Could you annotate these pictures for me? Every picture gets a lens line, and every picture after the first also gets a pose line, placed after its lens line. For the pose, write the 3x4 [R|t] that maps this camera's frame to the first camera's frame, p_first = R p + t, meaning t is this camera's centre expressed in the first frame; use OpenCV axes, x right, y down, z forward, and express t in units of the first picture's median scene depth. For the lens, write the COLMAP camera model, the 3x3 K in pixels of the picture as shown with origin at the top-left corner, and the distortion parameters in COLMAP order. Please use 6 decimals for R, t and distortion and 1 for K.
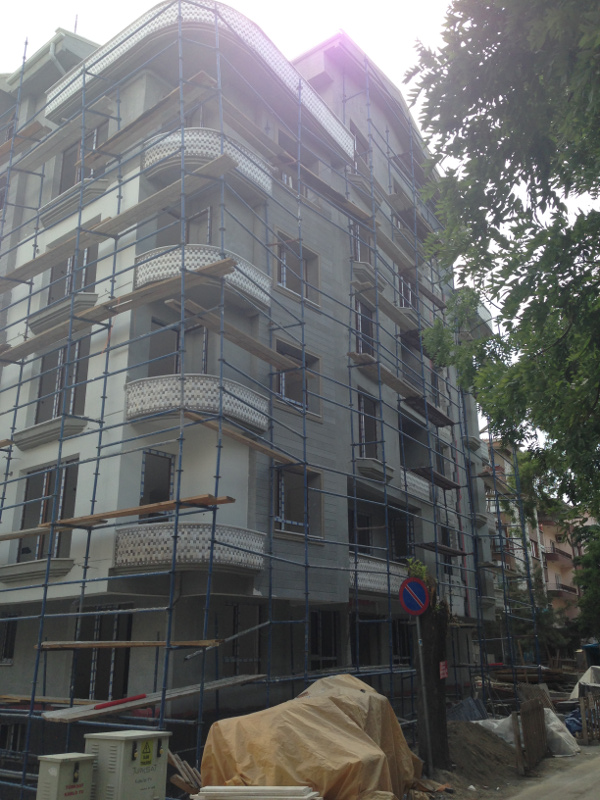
lens RADIAL K [[725.2, 0, 299.3], [0, 725.2, 399.3], [0, 0, 1]] dist [0.066611, -0.086057]
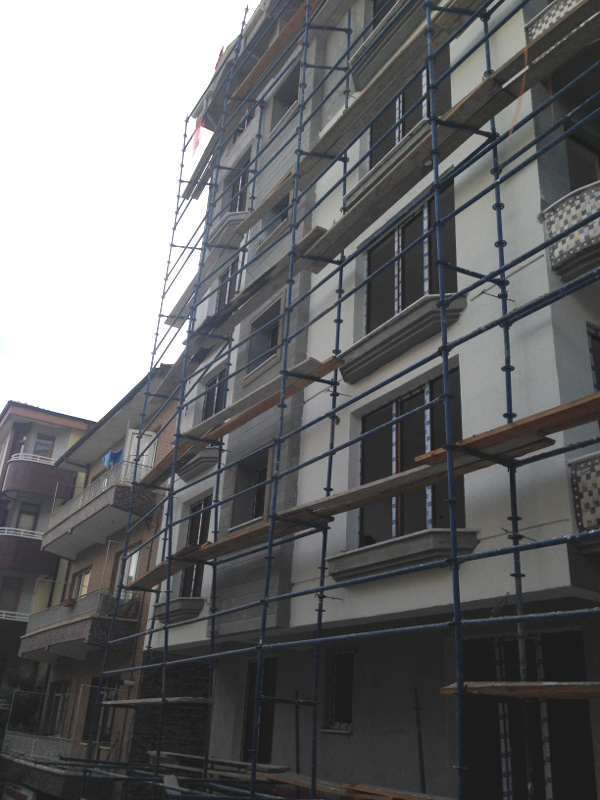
lens RADIAL K [[725.2, 0, 304.6], [0, 725.2, 395.3], [0, 0, 1]] dist [0.066611, -0.086057]
pose [[0.946539, -0.080459, -0.312394, -0.232047], [0.044393, 0.991671, -0.120902, 0.164341], [0.319520, 0.100571, 0.942227, 0.406097]]
